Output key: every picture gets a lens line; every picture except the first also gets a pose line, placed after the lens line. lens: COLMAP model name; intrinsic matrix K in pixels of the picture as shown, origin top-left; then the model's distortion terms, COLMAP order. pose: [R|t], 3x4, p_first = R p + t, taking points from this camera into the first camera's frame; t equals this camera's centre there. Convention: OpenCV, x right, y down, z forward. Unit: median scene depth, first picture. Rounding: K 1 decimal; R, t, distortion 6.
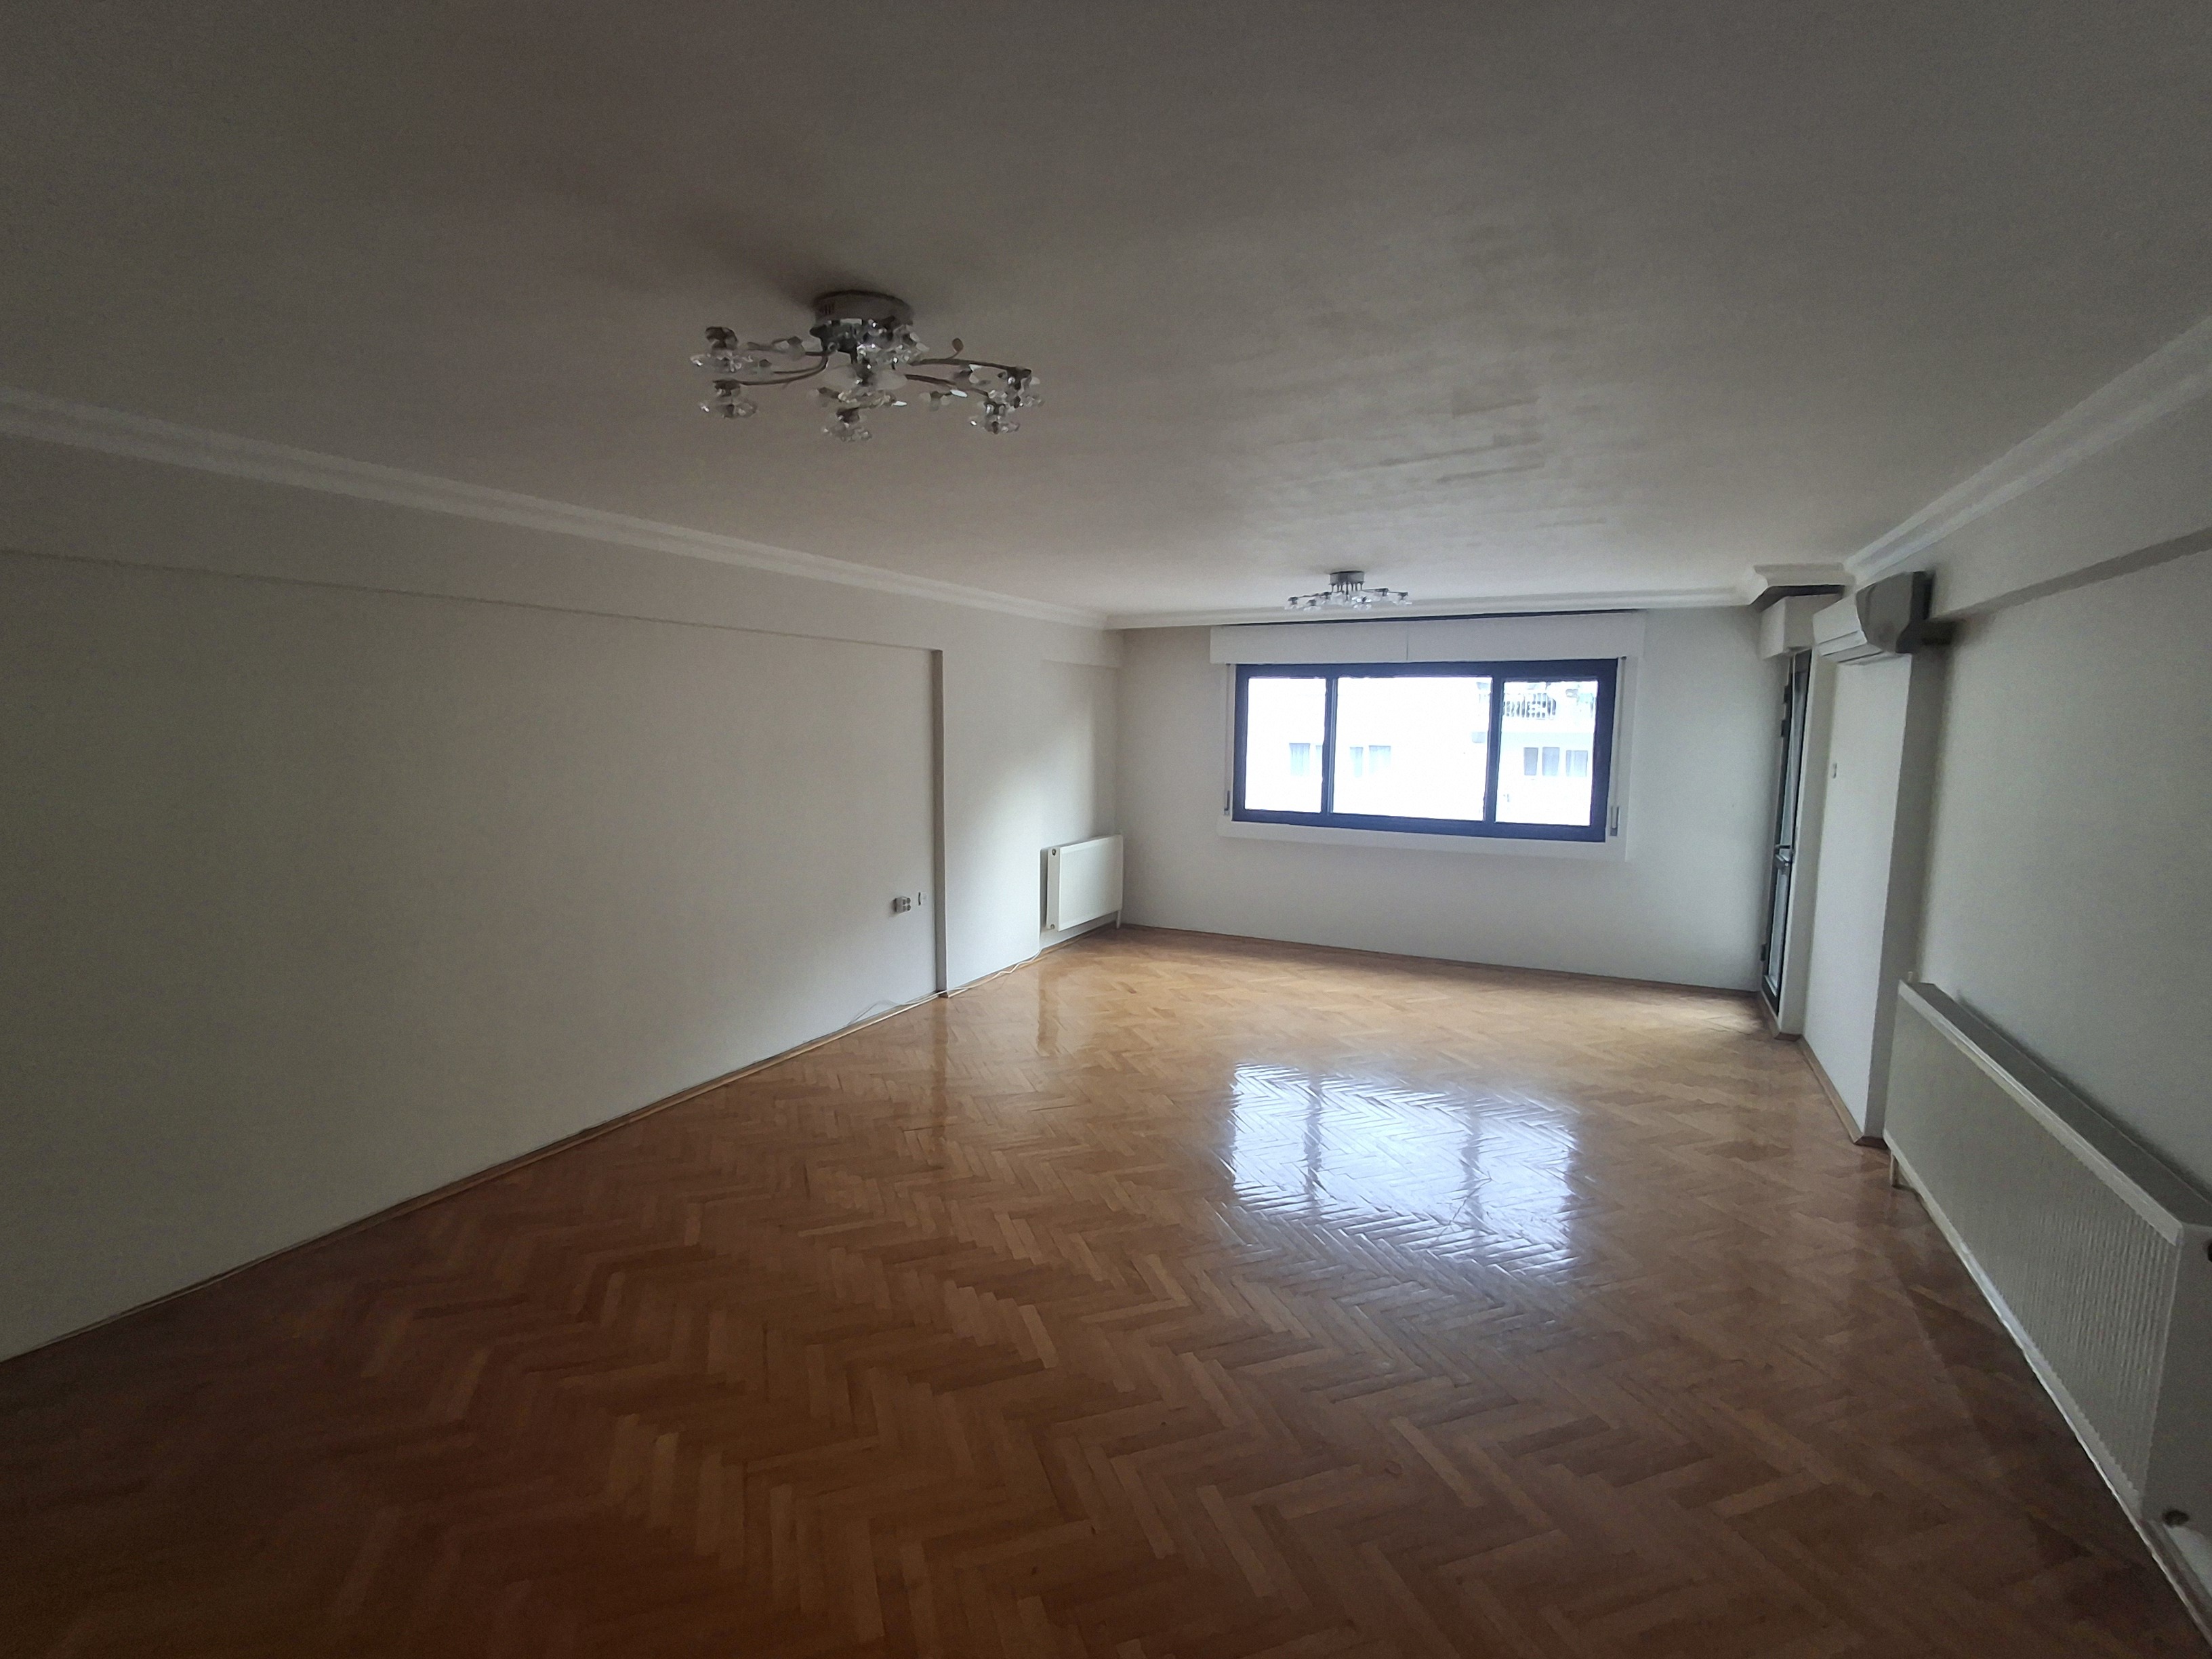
lens RADIAL K [[1005.9, 0, 1092.6], [0, 1005.9, 812.1], [0, 0, 1]] dist [-0.004377, 0.003137]
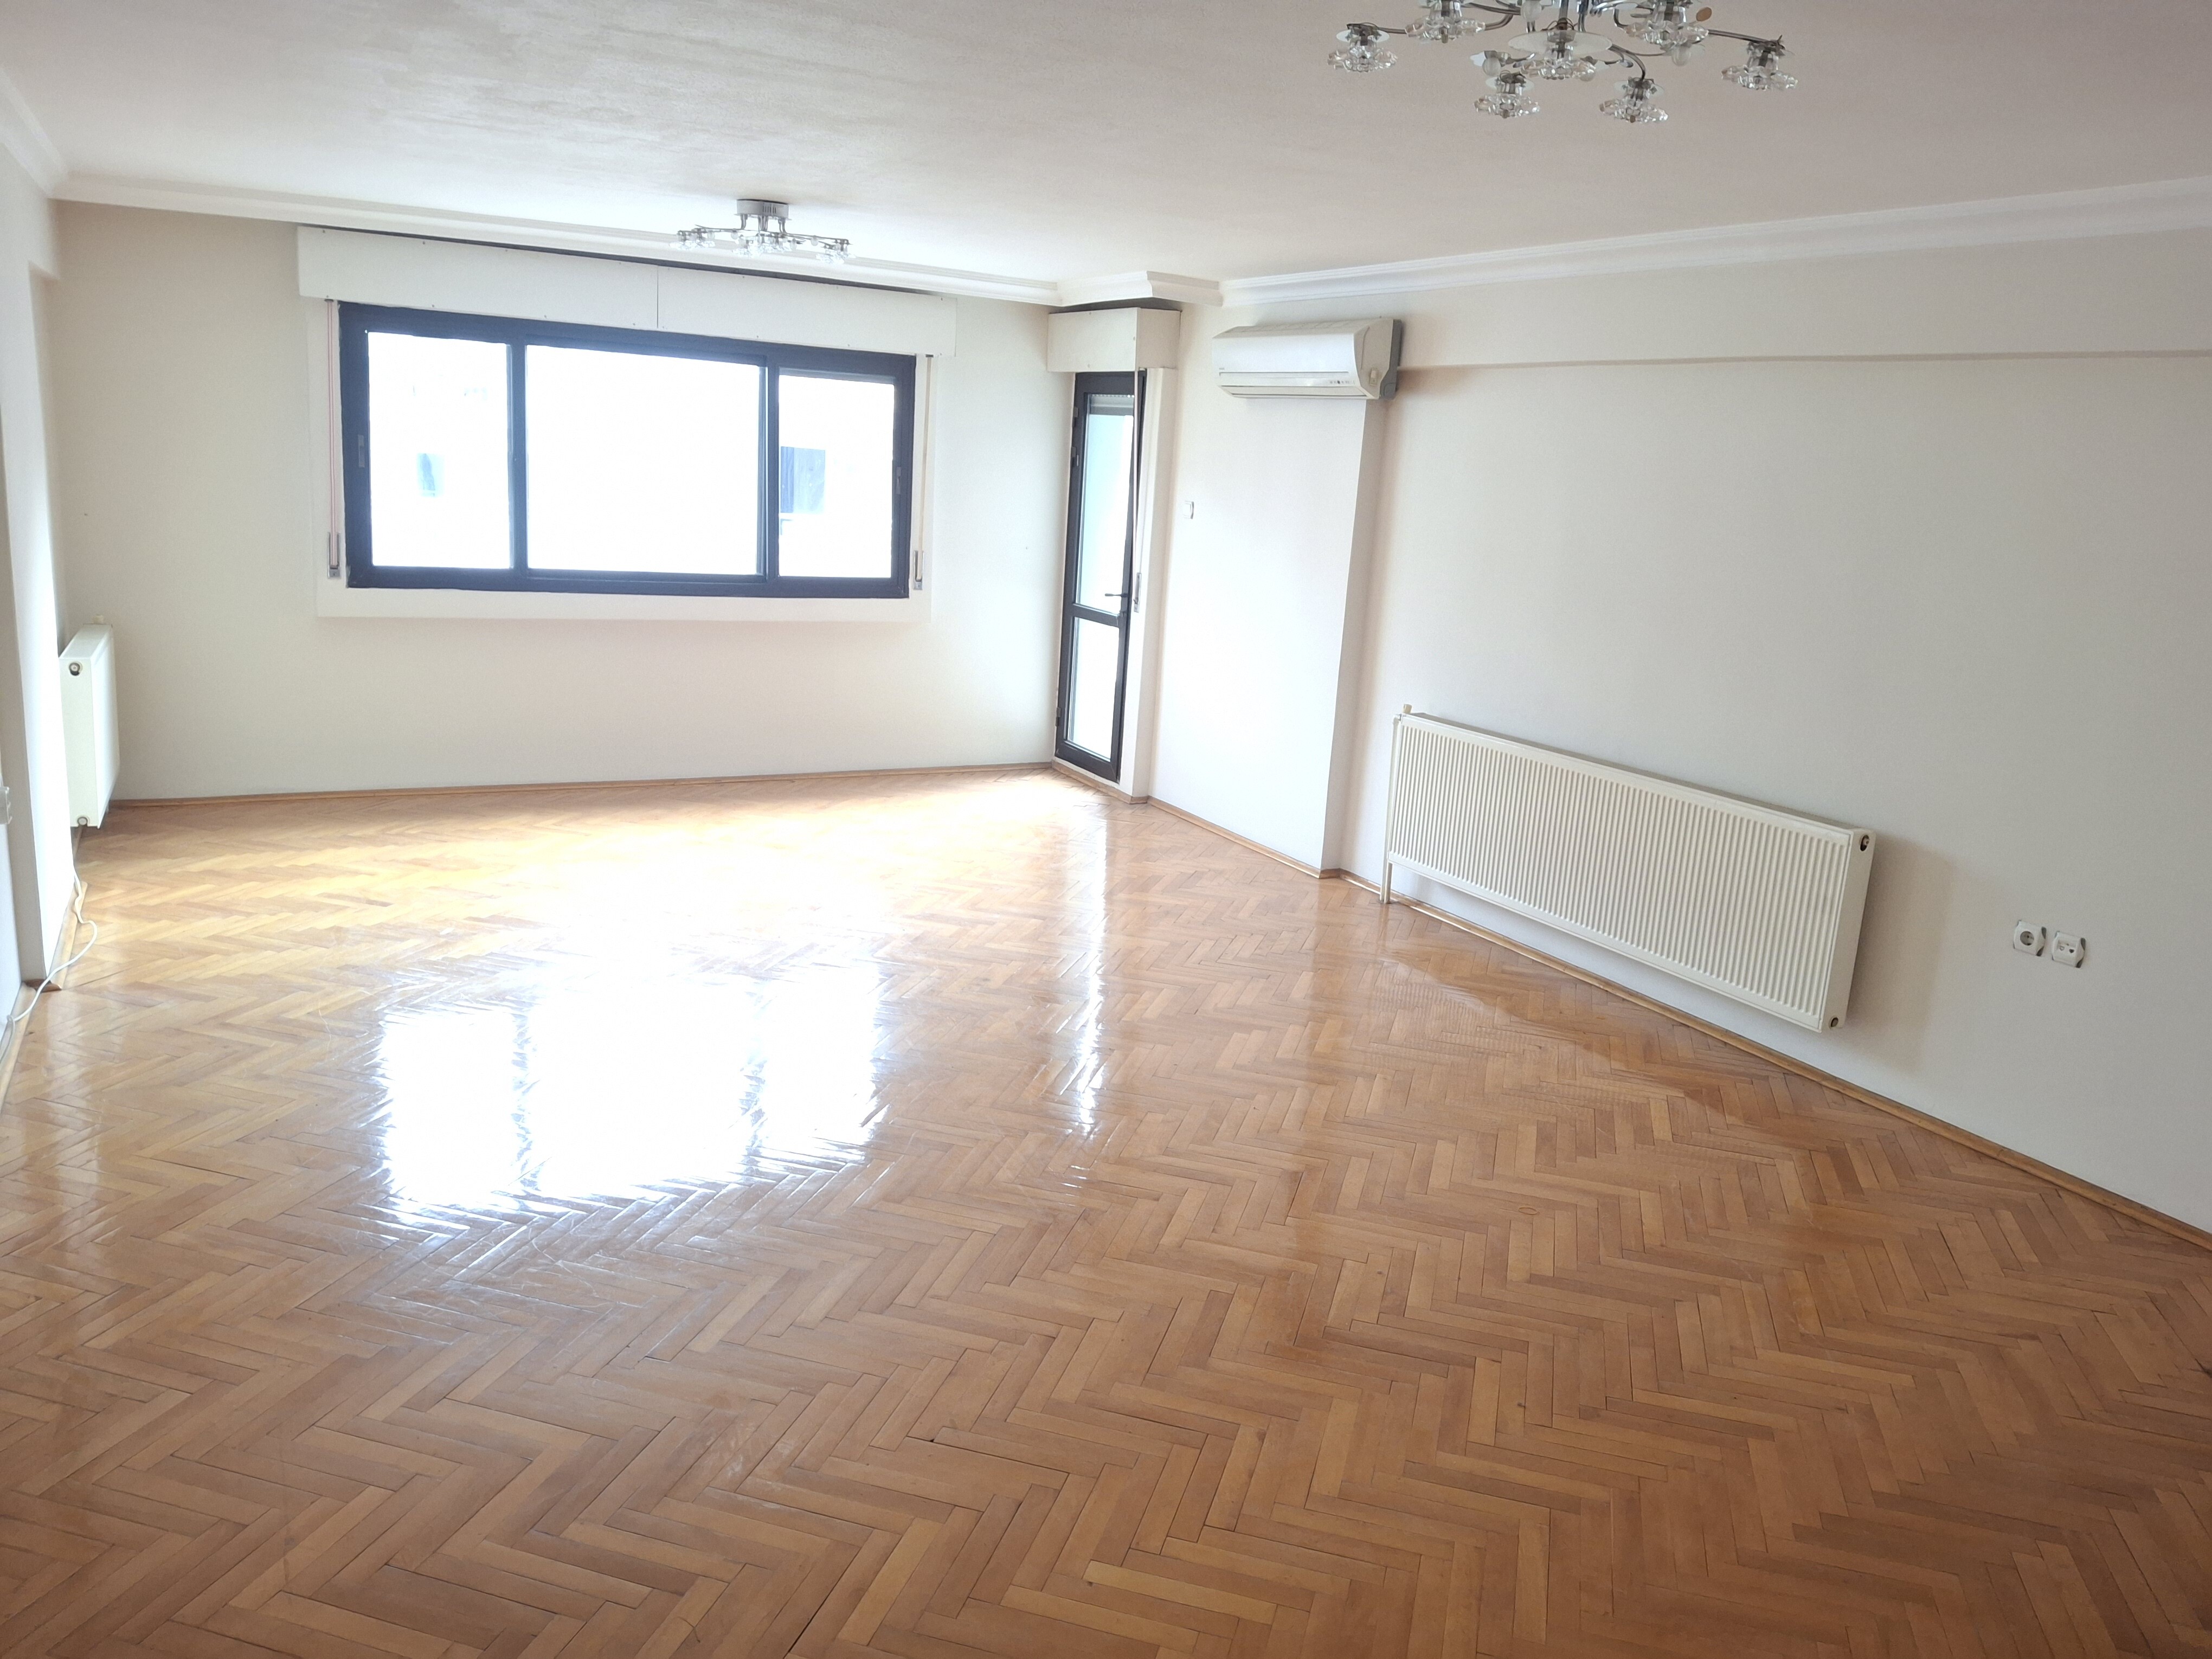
lens RADIAL K [[1605.2, 0, 1081.7], [0, 1605.2, 818.4], [0, 0, 1]] dist [0.036461, -0.056338]
pose [[0.574620, -0.156711, 0.803277, -0.431172], [0.019972, 0.983889, 0.177659, -0.019983], [-0.818177, -0.086043, 0.568492, 0.159017]]
